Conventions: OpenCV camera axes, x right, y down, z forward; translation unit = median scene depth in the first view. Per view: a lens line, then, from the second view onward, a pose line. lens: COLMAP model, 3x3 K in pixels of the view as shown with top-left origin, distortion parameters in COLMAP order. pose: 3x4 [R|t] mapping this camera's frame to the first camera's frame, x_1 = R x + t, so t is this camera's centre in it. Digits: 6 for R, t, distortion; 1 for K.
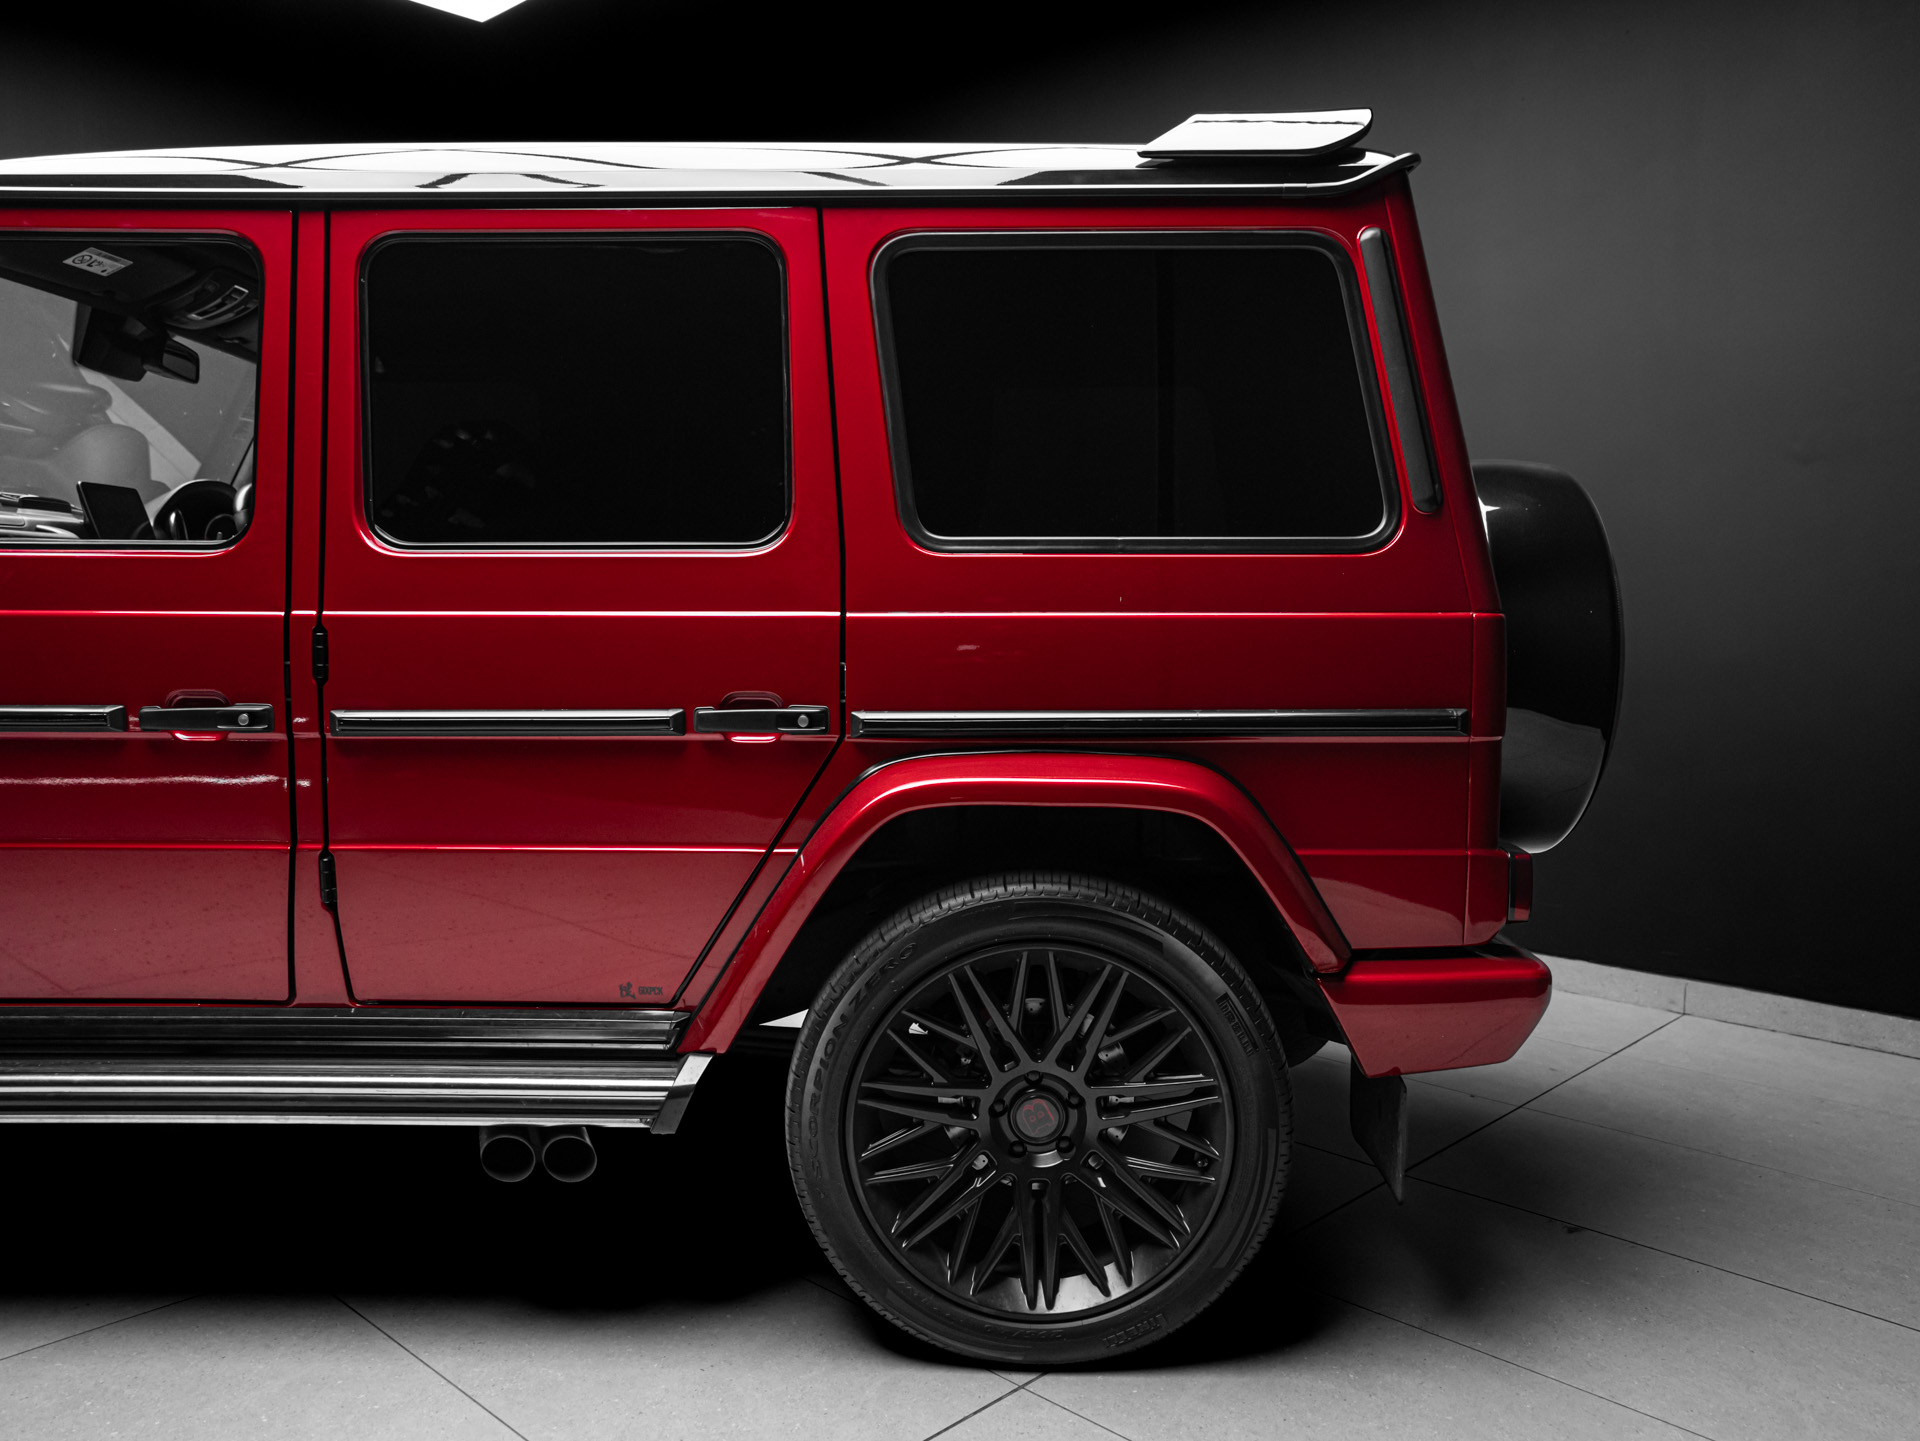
lens RADIAL K [[1642.6, 0, 936.7], [0, 1642.6, 706.3], [0, 0, 1]] dist [-0.026865, 0.111492]
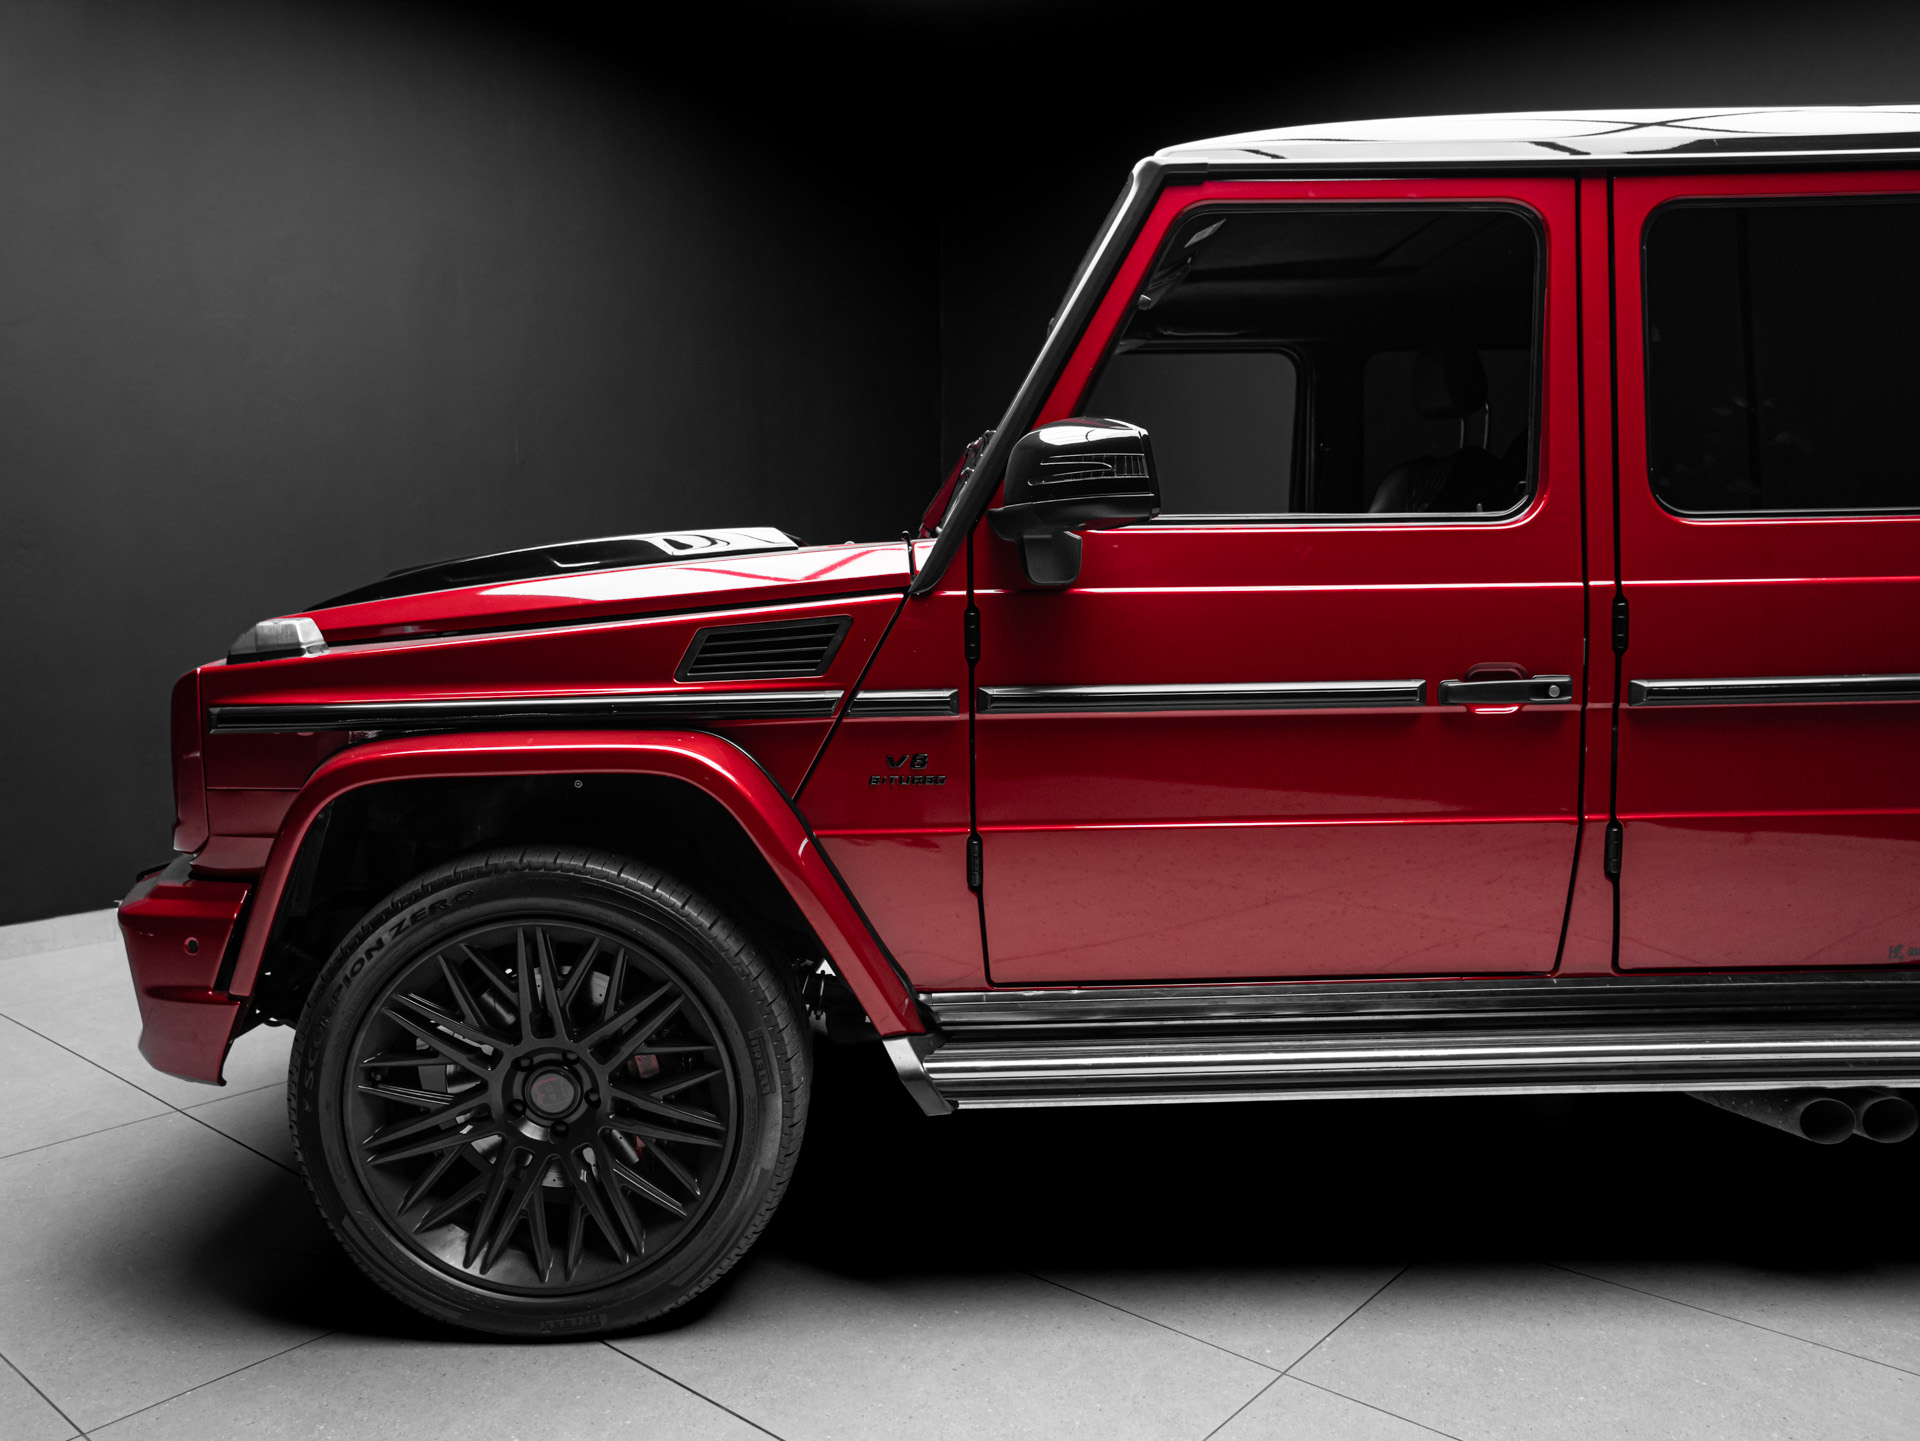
lens RADIAL K [[1641.9, 0, 964.0], [0, 1641.9, 719.8], [0, 0, 1]] dist [-0.017771, 0.093729]
pose [[0.997720, -0.021372, 0.064012, -0.839872], [0.020075, 0.999581, 0.020837, -0.002471], [-0.064430, -0.019505, 0.997732, 0.027486]]
